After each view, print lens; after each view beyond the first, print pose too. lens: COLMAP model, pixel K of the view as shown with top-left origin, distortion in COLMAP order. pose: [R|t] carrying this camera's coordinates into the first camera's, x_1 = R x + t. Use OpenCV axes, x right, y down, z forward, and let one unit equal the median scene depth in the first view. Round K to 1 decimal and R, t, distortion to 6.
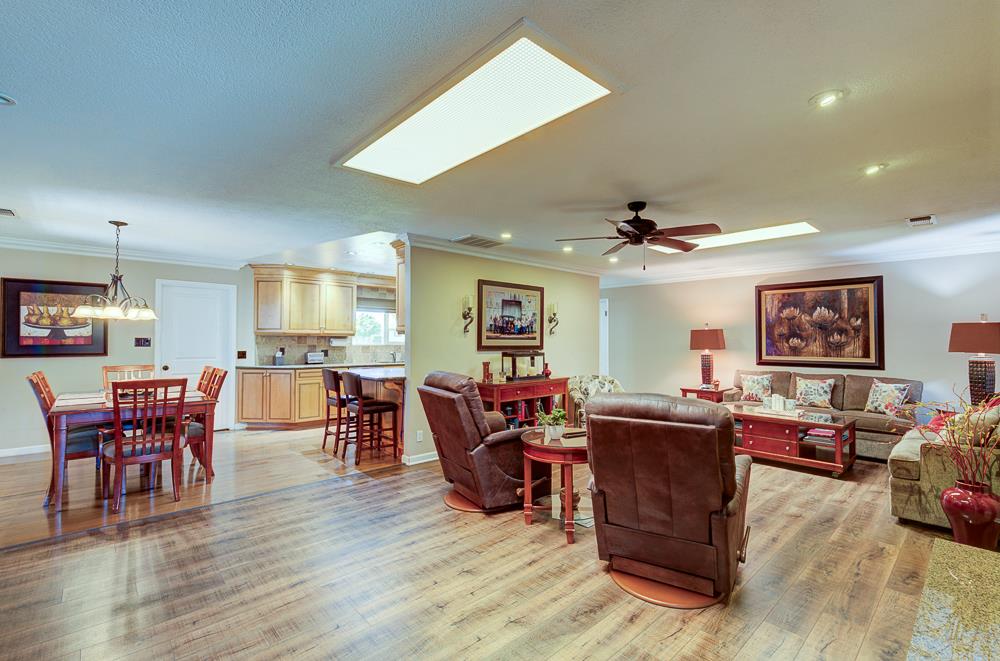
lens RADIAL K [[441.5, 0, 514.7], [0, 441.5, 330.2], [0, 0, 1]] dist [-0.001095, 0.000094]
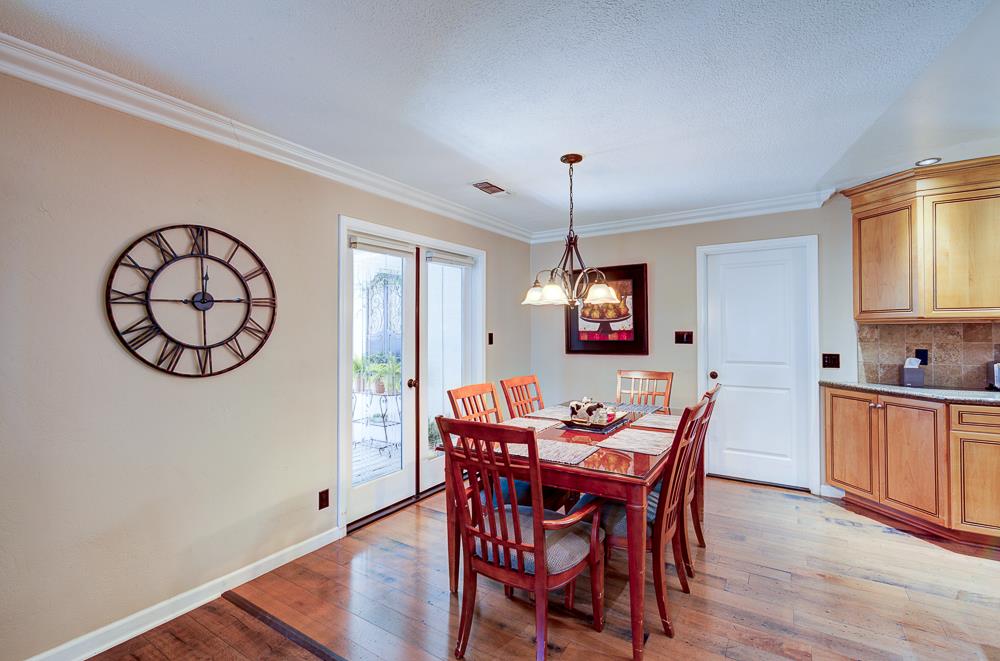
lens RADIAL K [[441.5, 0, 514.7], [0, 441.5, 330.2], [0, 0, 1]] dist [-0.001095, 0.000094]
pose [[0.247718, -0.009221, -0.968788, -0.188992], [0.029774, 0.999555, -0.001901, 0.007458], [0.968375, -0.028374, 0.247882, 0.493412]]
